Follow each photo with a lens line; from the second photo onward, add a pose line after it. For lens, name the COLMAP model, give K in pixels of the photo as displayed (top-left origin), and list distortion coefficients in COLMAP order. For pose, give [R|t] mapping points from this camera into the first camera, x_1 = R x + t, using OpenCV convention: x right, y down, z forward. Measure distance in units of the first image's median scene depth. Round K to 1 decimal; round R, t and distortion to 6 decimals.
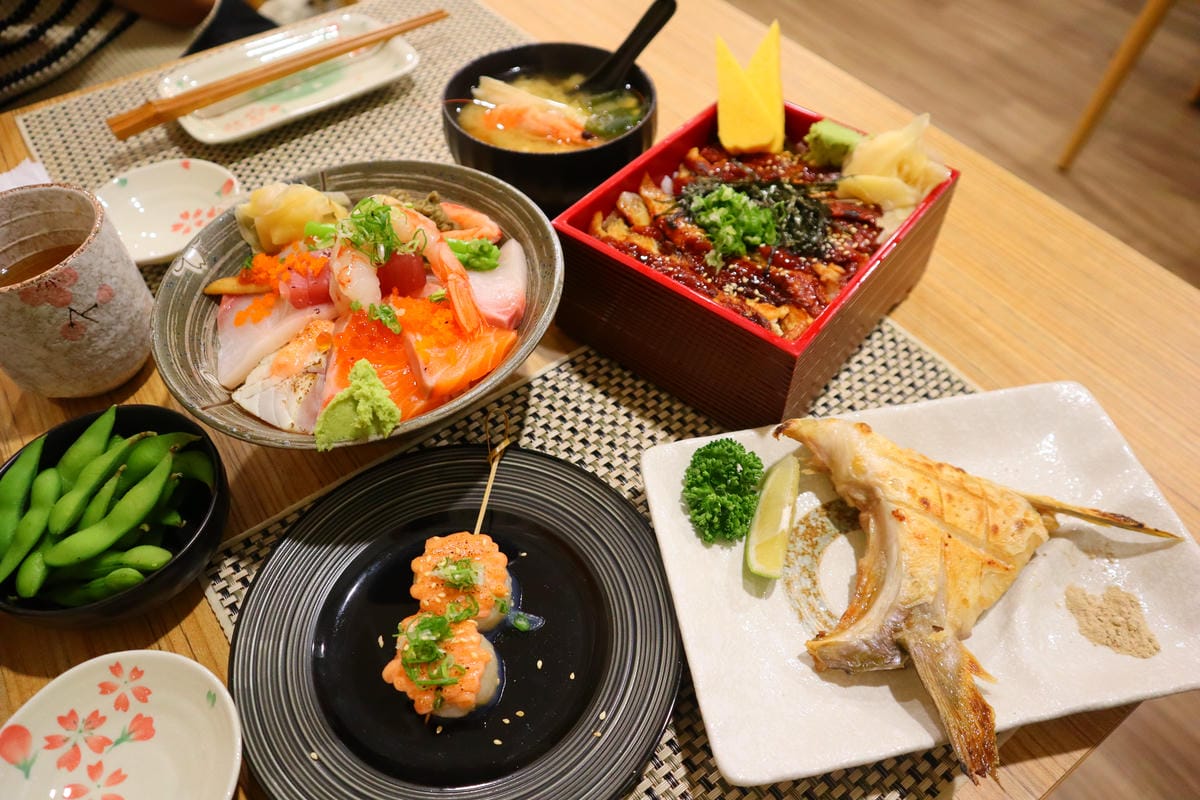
lens RADIAL K [[834.2, 0, 600.0], [0, 834.2, 400.0], [0, 0, 1]] dist [-0.081665, 0.002260]
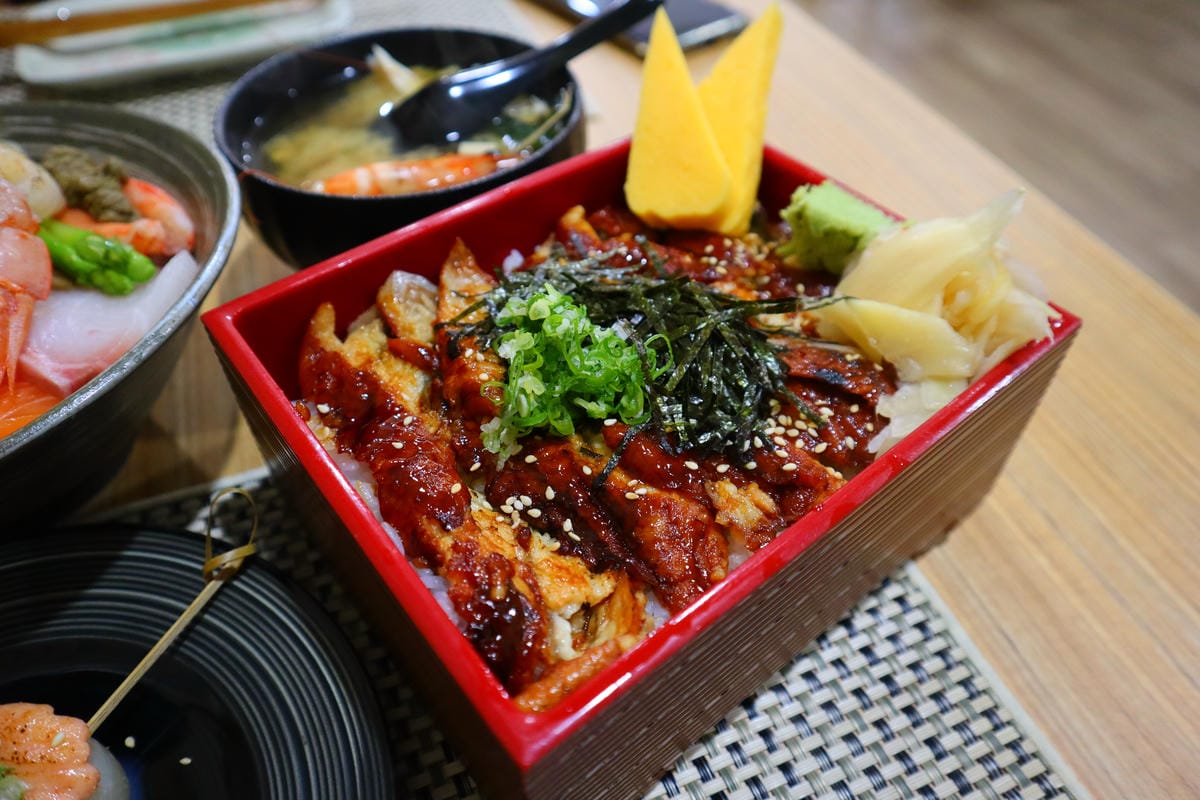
lens RADIAL K [[834.2, 0, 600.0], [0, 834.2, 400.0], [0, 0, 1]] dist [-0.081665, 0.002260]
pose [[0.979397, 0.154821, -0.129659, 0.246718], [-0.162919, 0.985144, -0.054303, -0.170417], [0.119325, 0.074308, 0.990071, 0.525959]]
